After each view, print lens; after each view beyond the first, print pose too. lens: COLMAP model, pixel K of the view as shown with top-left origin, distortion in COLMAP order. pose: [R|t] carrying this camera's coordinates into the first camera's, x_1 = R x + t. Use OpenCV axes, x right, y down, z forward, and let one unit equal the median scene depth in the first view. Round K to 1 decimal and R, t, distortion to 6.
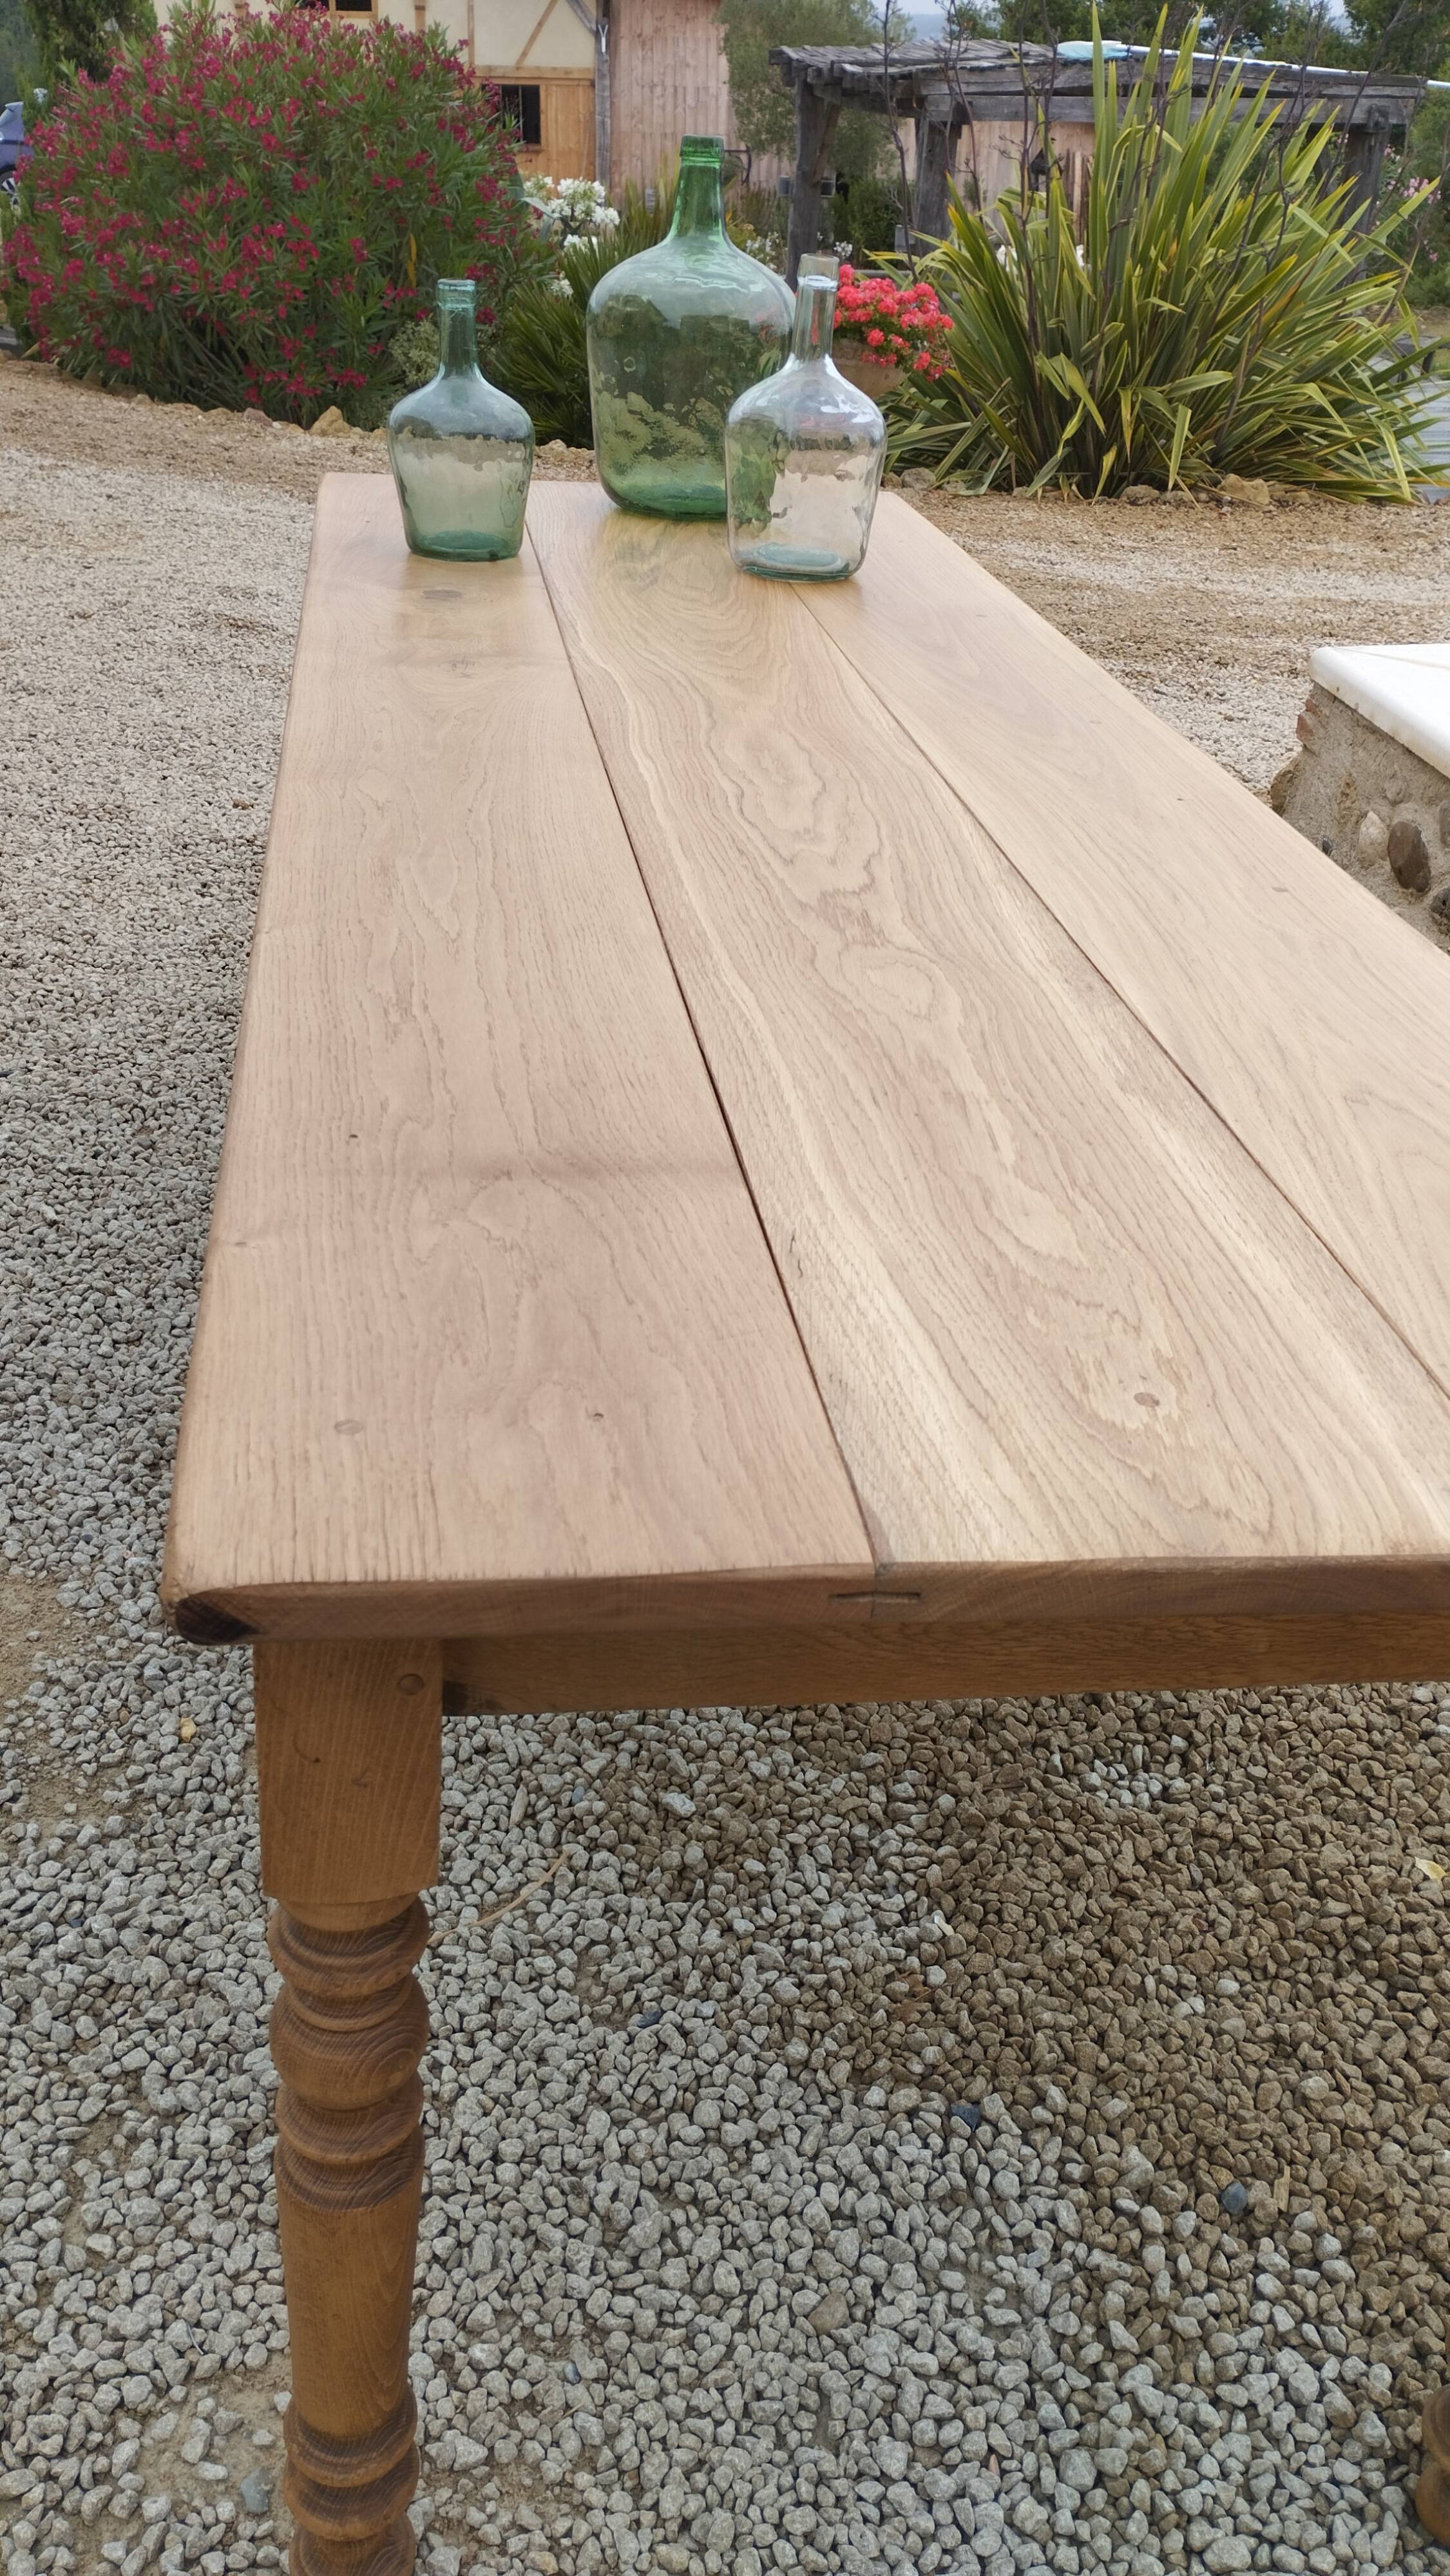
lens RADIAL K [[2137.0, 0, 735.2], [0, 2137.0, 1276.9], [0, 0, 1]] dist [0.062734, -0.072669]
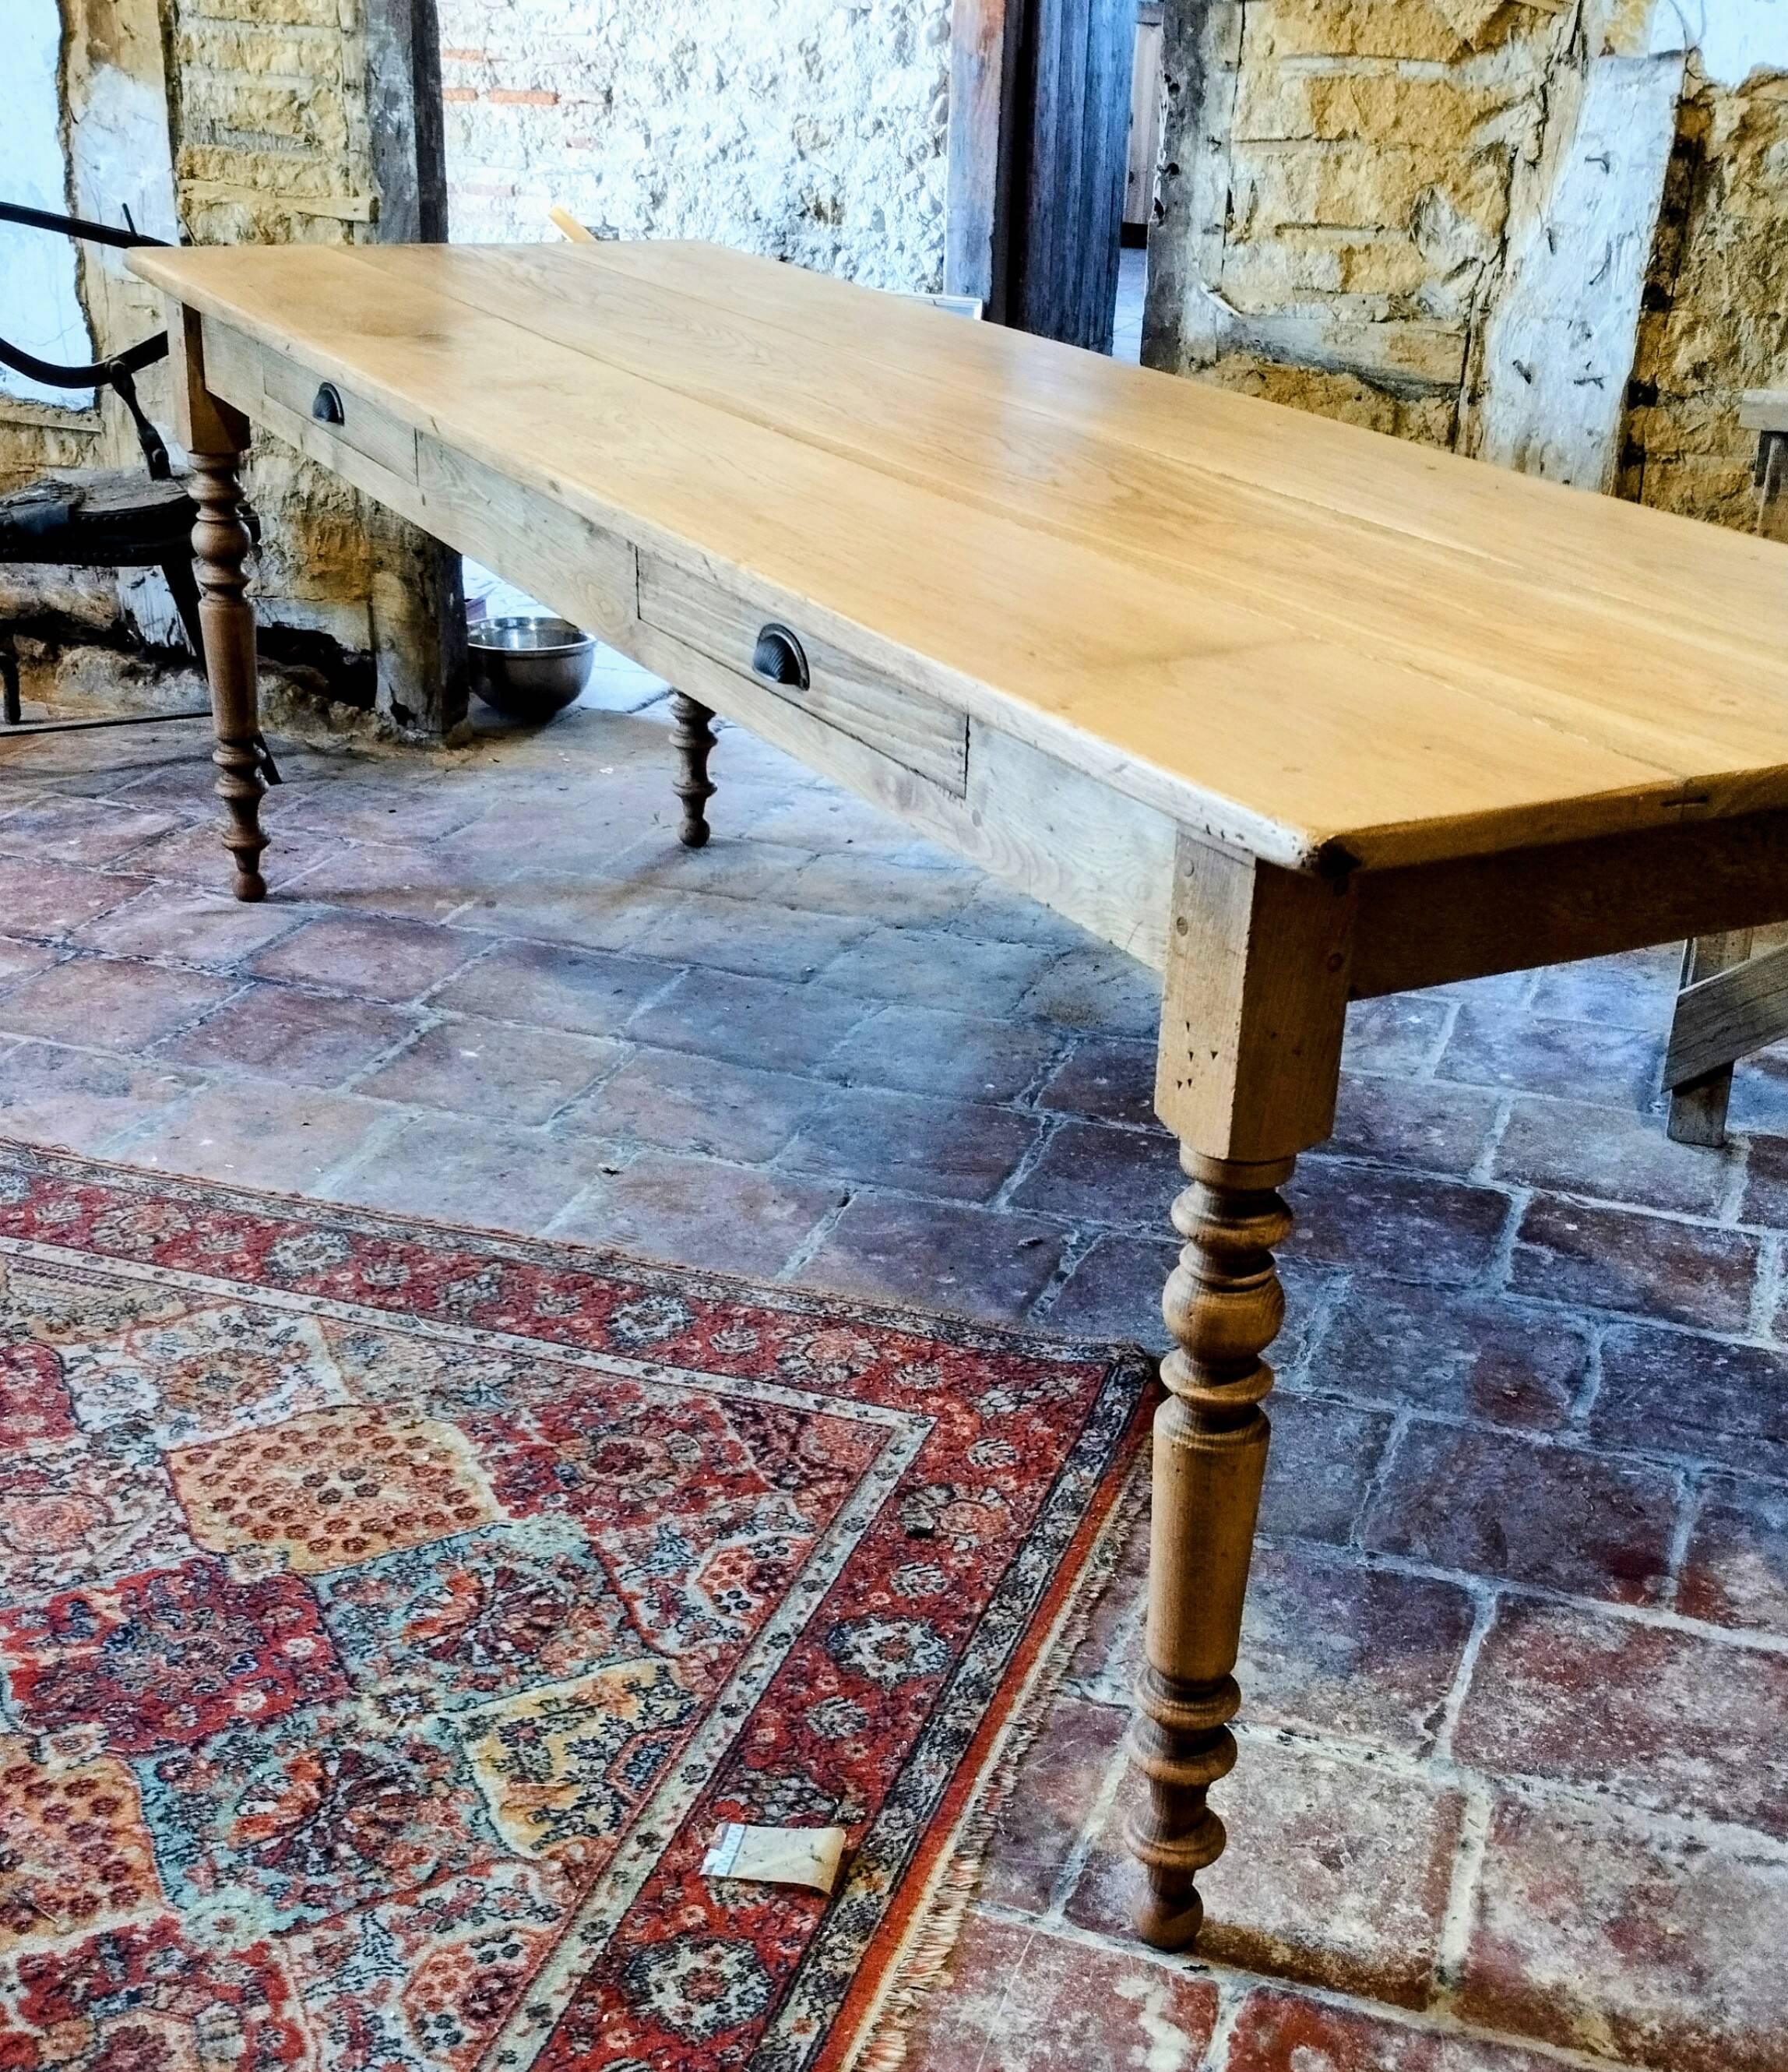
lens RADIAL K [[2684.7, 0, 896.3], [0, 2684.7, 1036.5], [0, 0, 1]] dist [-0.002125, 0.000000]
pose [[0.937967, -0.168350, 0.303112, -0.421877], [0.193563, 0.979549, -0.054926, 0.124213], [-0.287666, 0.110190, 0.951371, -0.239161]]
